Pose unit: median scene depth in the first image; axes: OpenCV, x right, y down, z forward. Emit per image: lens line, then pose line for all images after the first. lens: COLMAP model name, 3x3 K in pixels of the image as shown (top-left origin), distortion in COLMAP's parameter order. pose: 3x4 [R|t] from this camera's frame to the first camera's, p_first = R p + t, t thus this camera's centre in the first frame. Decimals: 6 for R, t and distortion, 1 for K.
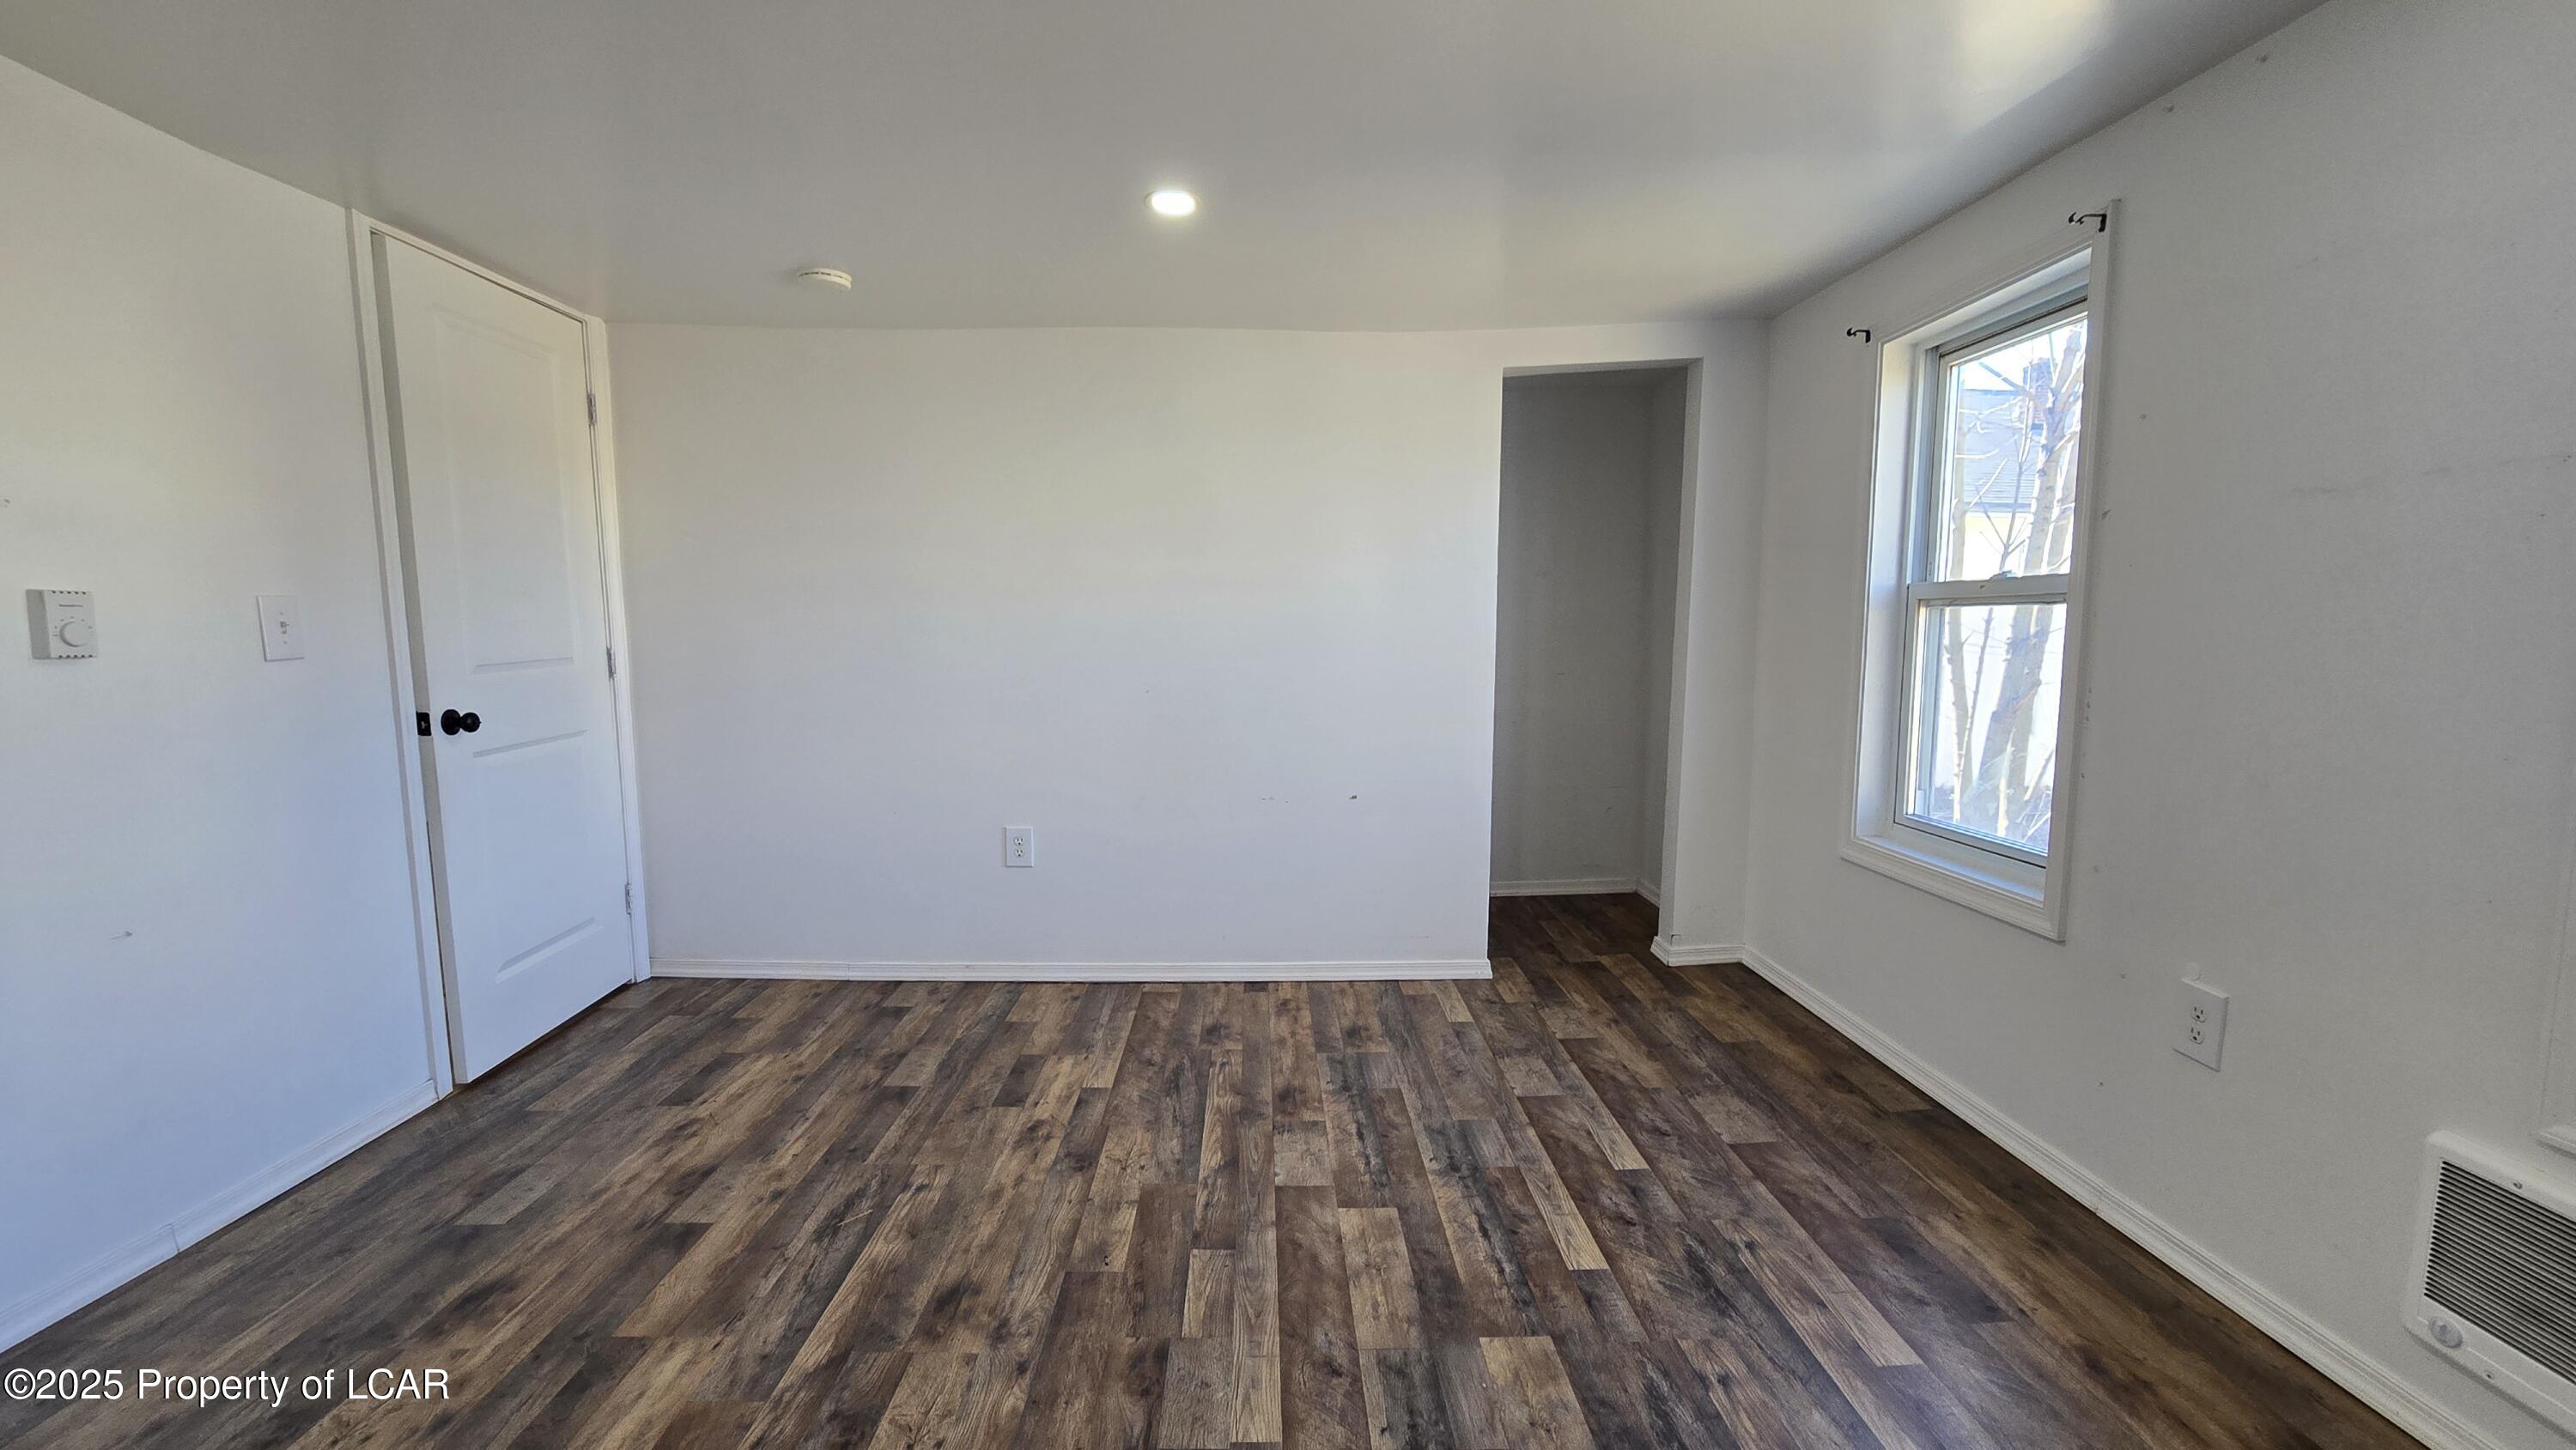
lens RADIAL K [[1051.5, 0, 1271.5], [0, 1051.5, 744.4], [0, 0, 1]] dist [-0.001470, -0.000251]
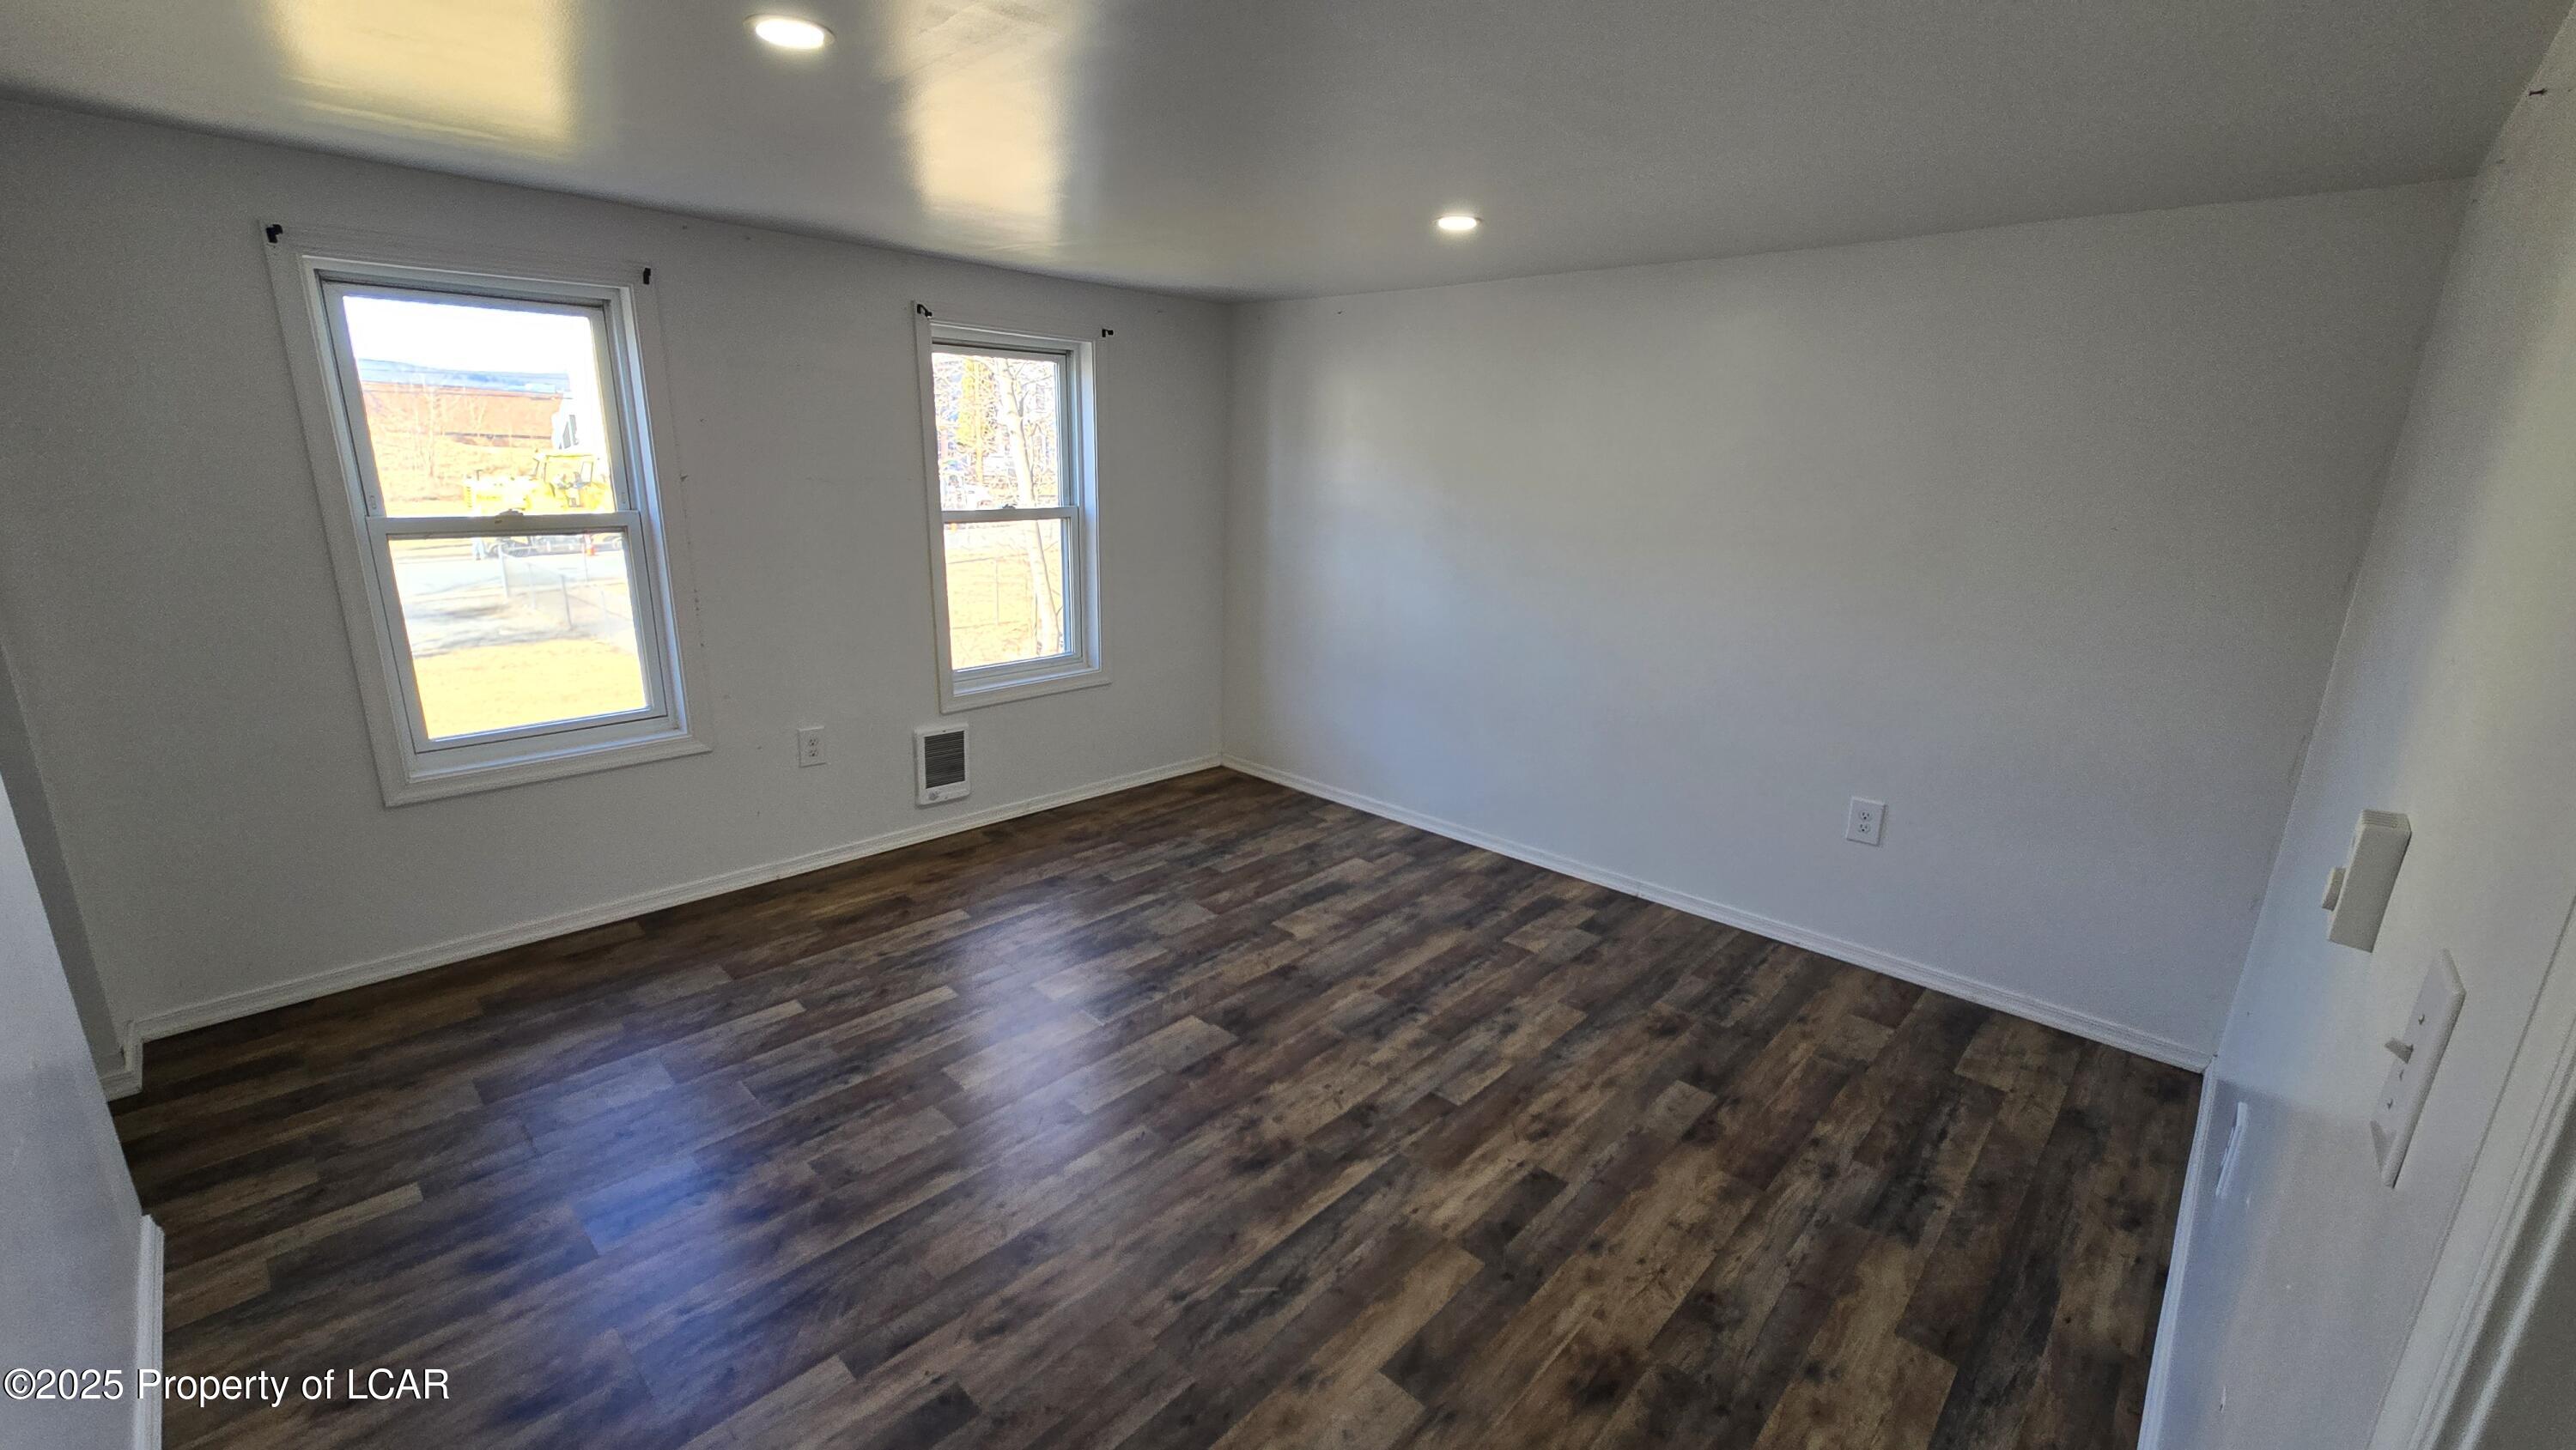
lens RADIAL K [[1051.5, 0, 1271.5], [0, 1051.5, 744.4], [0, 0, 1]] dist [-0.001470, -0.000251]
pose [[-0.710281, -0.209104, 0.672143, -1.044307], [0.053288, 0.936147, 0.347547, -0.373588], [-0.701898, 0.282673, -0.653785, 1.641971]]
